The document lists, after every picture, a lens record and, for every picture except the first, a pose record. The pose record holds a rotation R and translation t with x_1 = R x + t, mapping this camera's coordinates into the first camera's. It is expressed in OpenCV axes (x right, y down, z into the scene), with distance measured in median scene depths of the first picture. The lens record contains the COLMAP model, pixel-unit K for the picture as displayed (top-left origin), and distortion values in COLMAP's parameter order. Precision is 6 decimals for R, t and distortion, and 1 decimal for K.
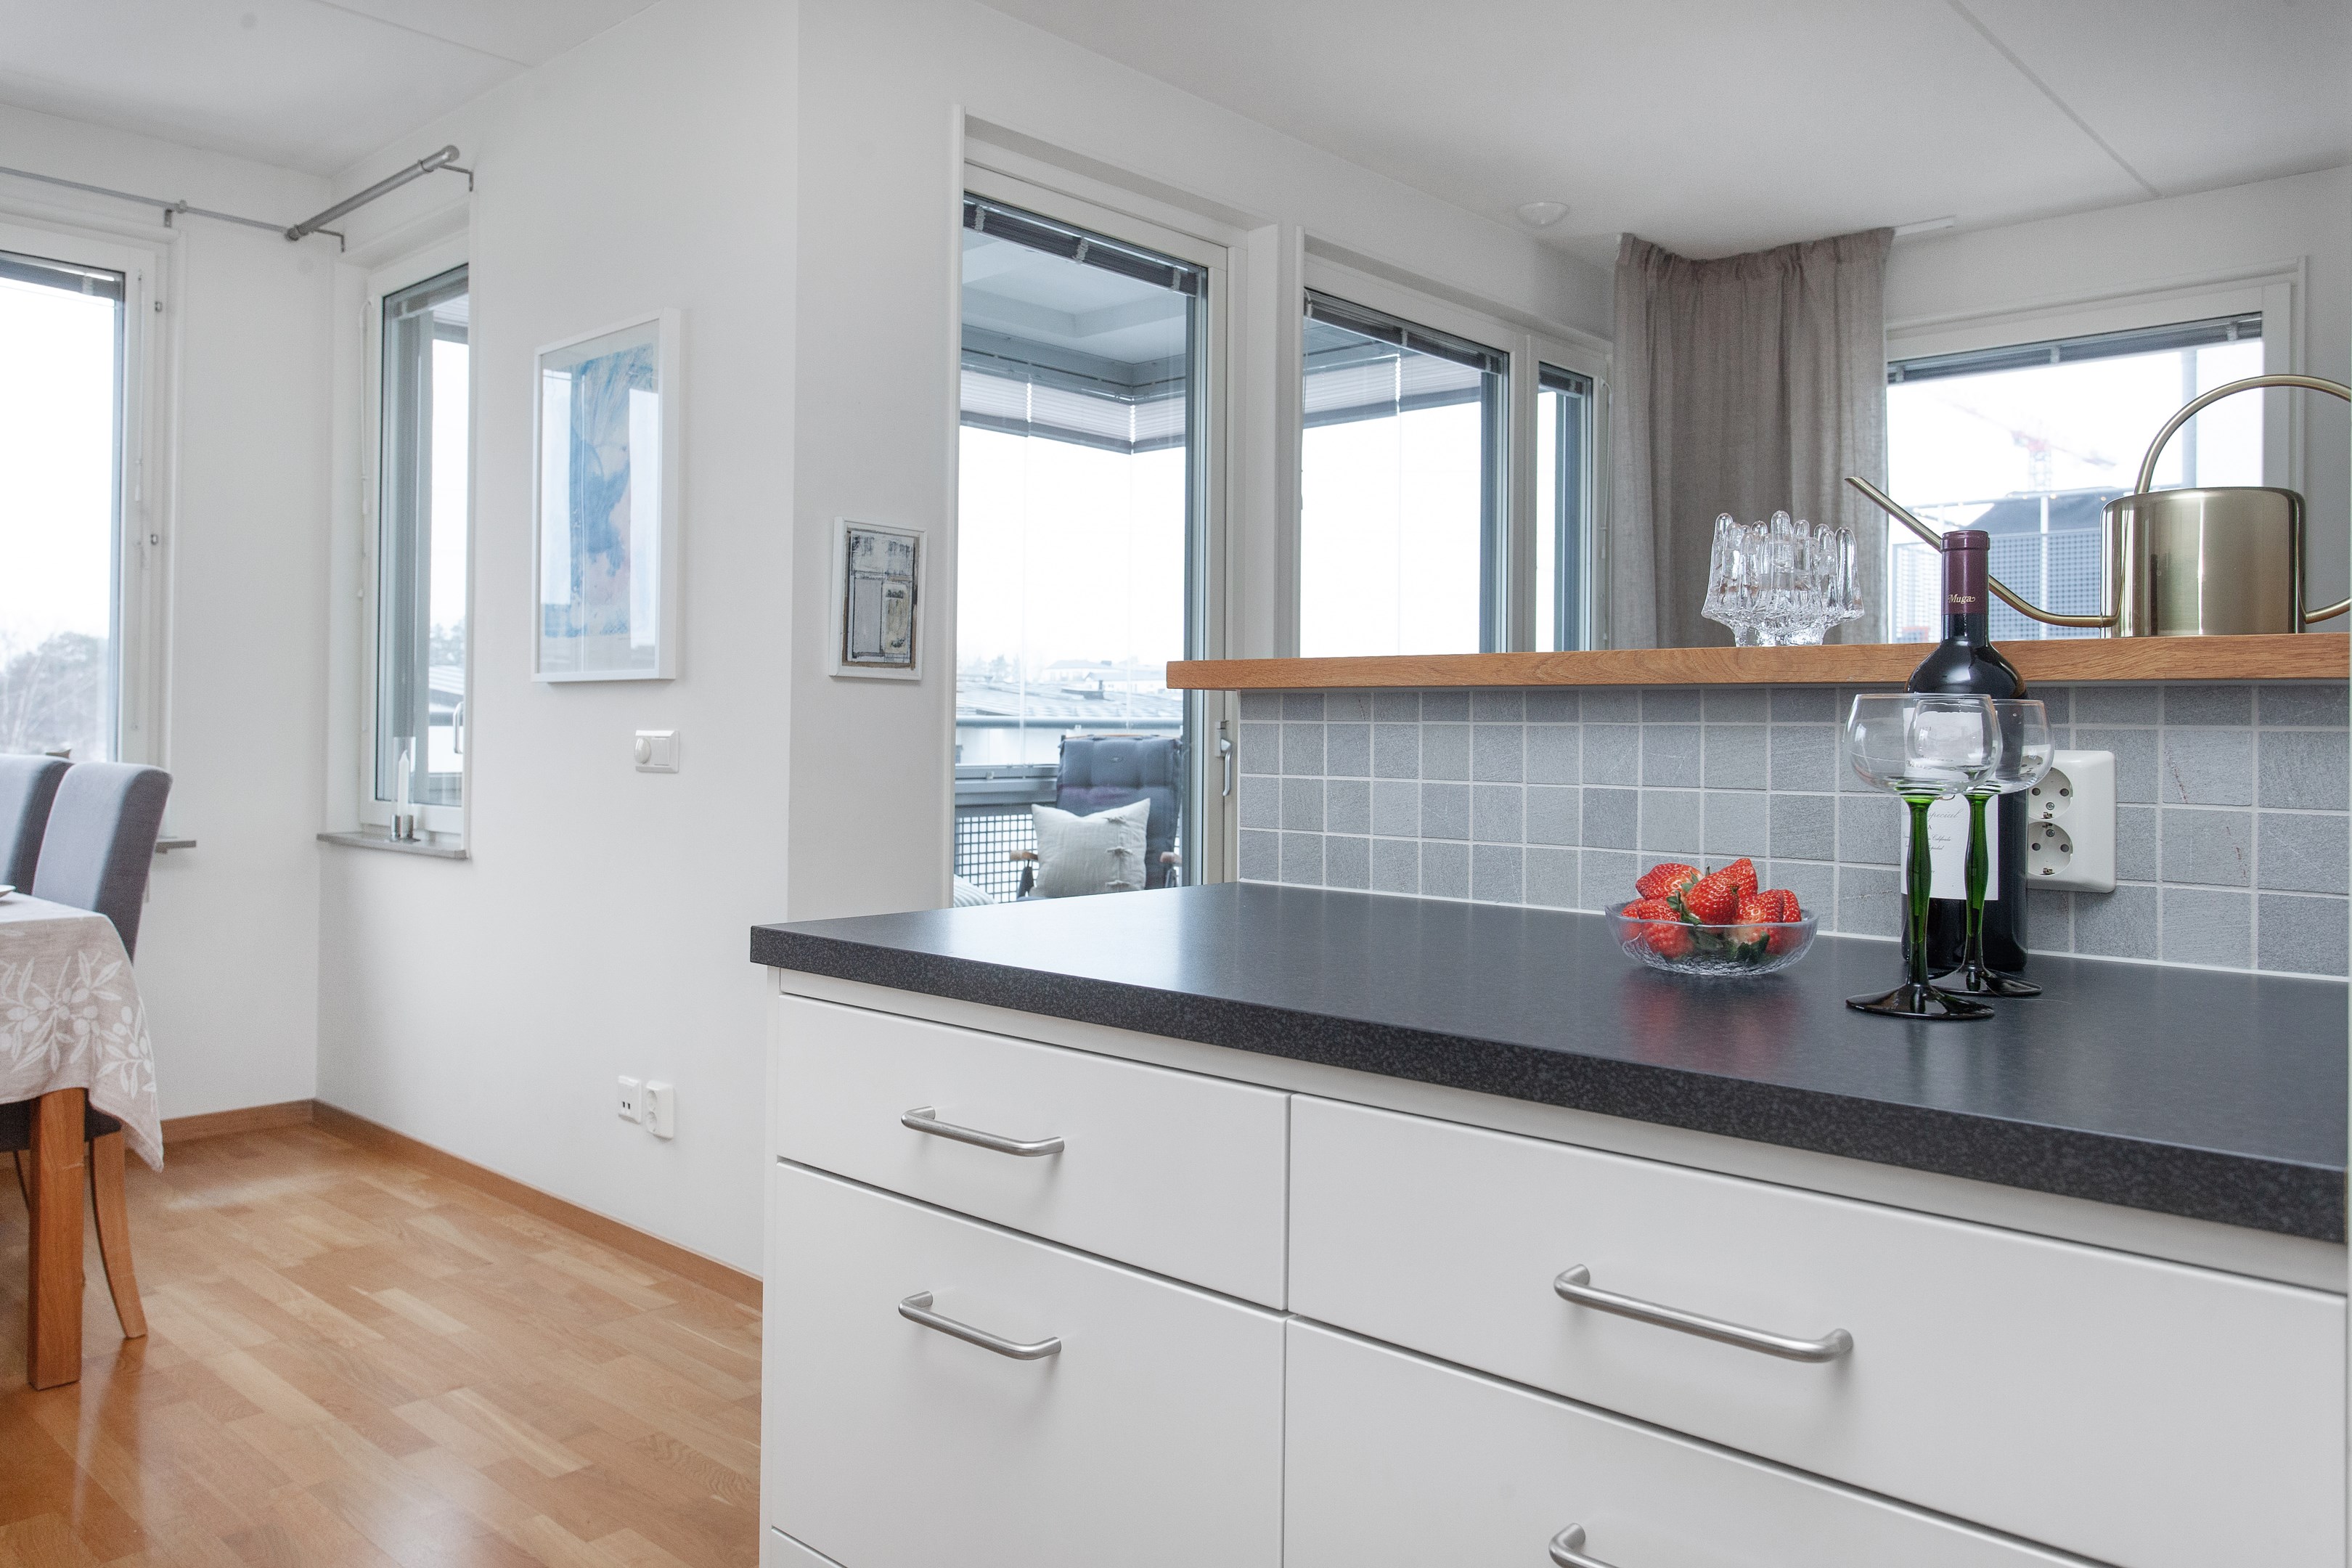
lens RADIAL K [[1696.5, 0, 1178.5], [0, 1696.5, 730.3], [0, 0, 1]] dist [0.005006, 0.002801]
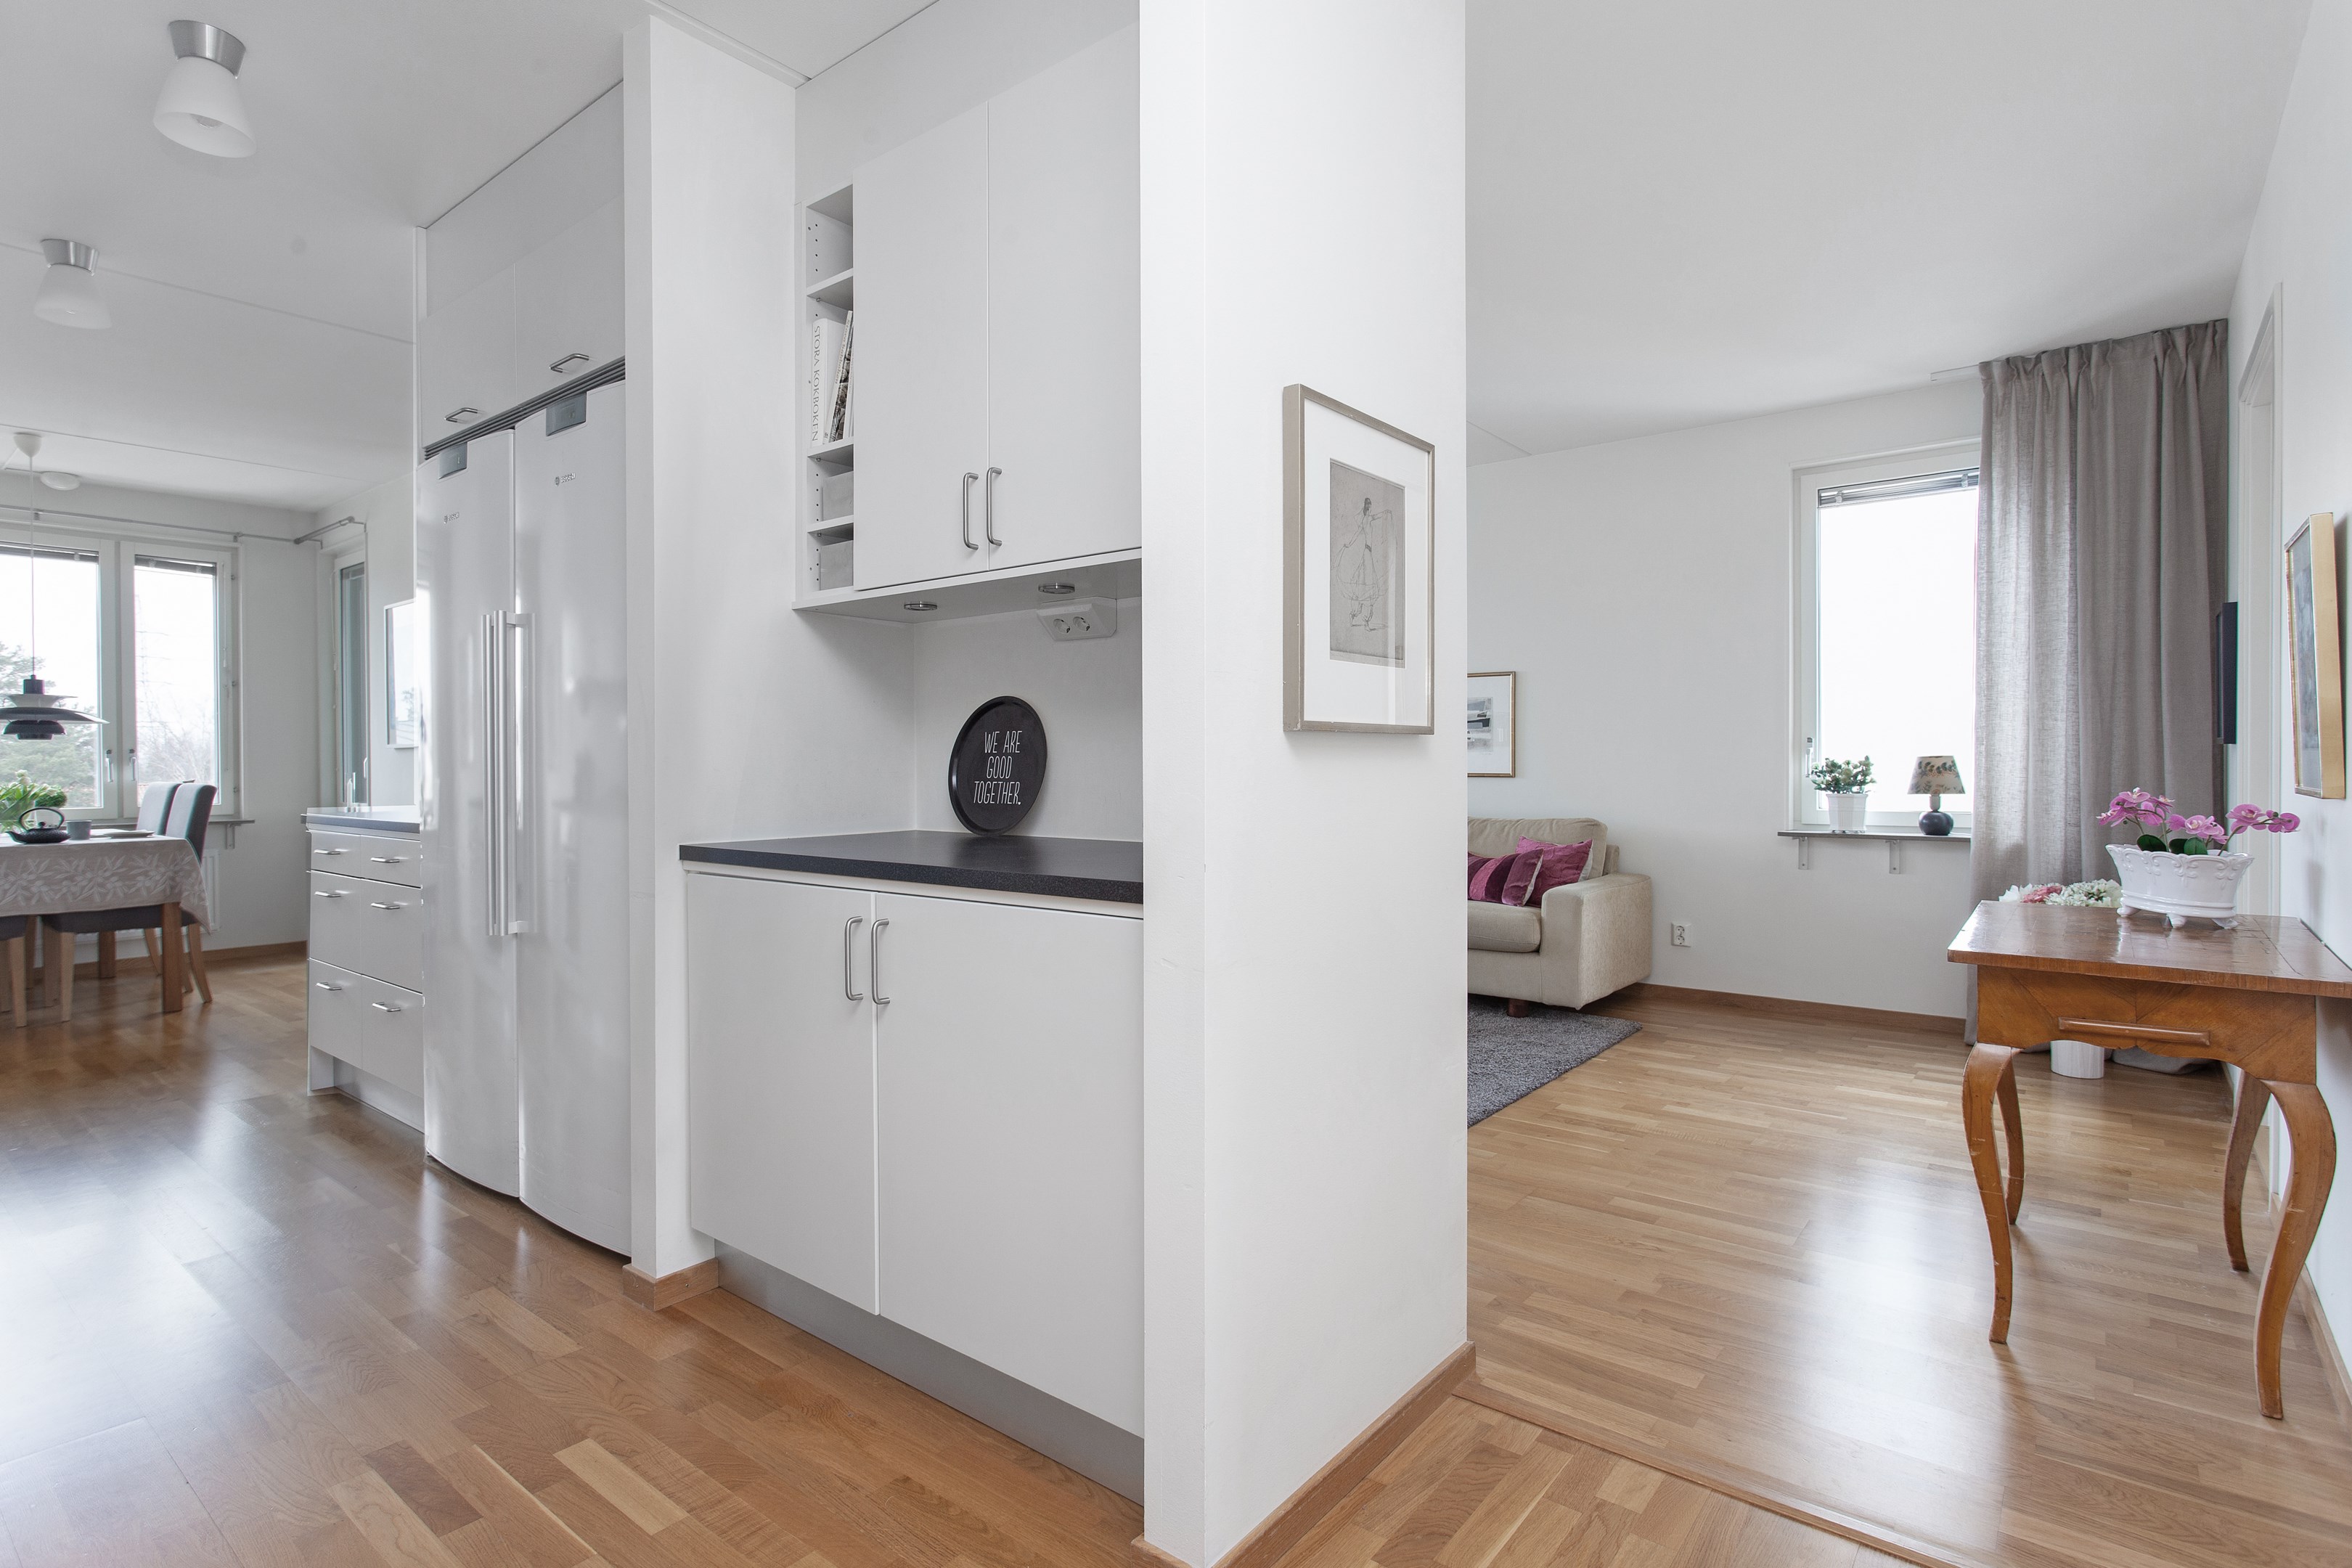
lens RADIAL K [[1197.4, 0, 1176.0], [0, 1197.4, 784.0], [0, 0, 1]] dist [-0.013627, -0.000748]
pose [[0.997659, -0.012861, 0.067164, 0.517325], [0.011478, 0.999715, 0.020935, -0.000186], [-0.067414, -0.020115, 0.997522, -0.626382]]
